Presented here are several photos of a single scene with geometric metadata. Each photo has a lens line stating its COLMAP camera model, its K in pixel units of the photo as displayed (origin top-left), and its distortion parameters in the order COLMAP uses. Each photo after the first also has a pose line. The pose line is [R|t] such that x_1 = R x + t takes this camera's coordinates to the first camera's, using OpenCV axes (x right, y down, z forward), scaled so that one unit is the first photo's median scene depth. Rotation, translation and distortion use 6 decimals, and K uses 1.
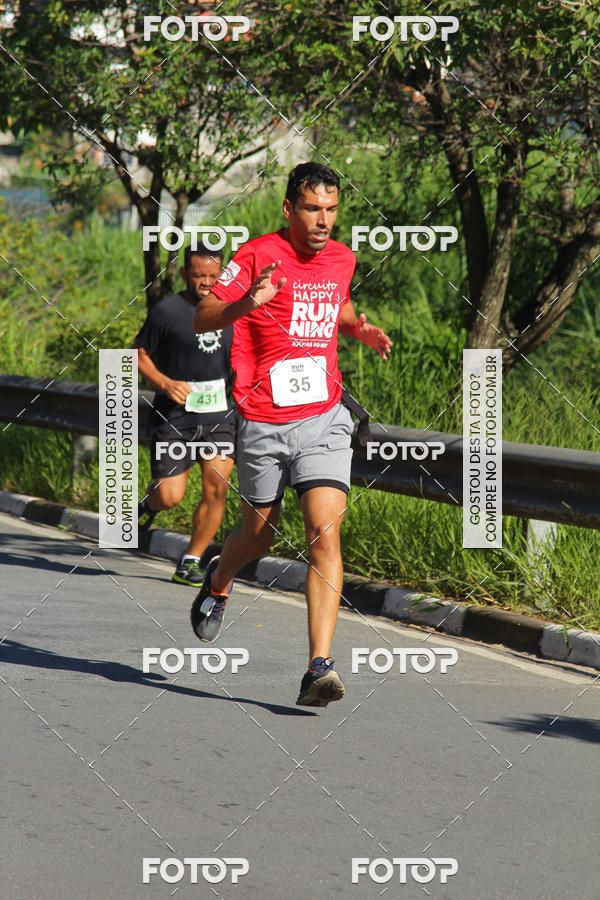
lens RADIAL K [[6664.9, 0, 303.6], [0, 6664.9, 445.7], [0, 0, 1]] dist [2.663120, 14.187869]
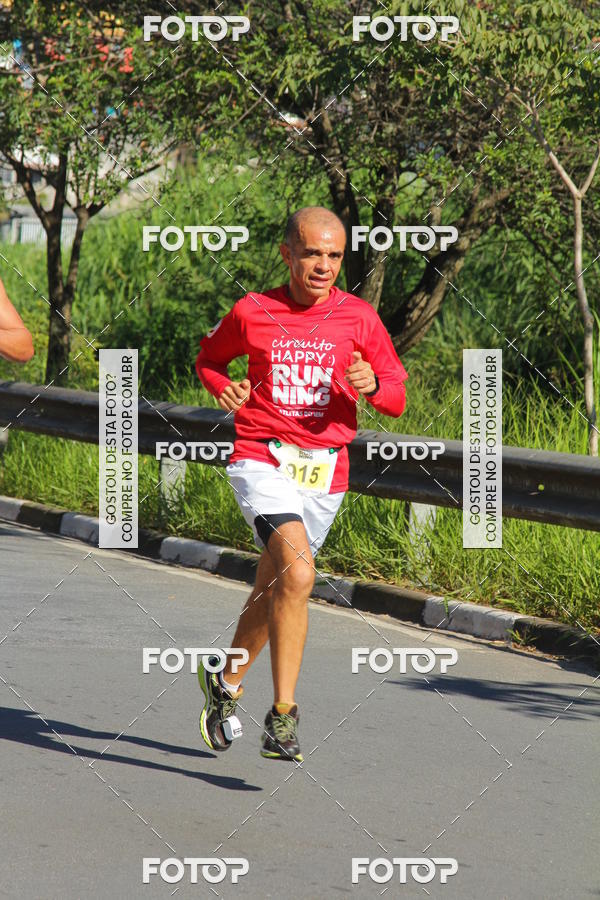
lens RADIAL K [[6664.9, 0, 303.6], [0, 6664.9, 445.7], [0, 0, 1]] dist [2.663120, 14.187869]
pose [[0.997761, 0.004015, 0.066755, -0.056746], [-0.003718, 0.999983, -0.004576, 0.006460], [-0.066772, 0.004317, 0.997759, -0.104742]]
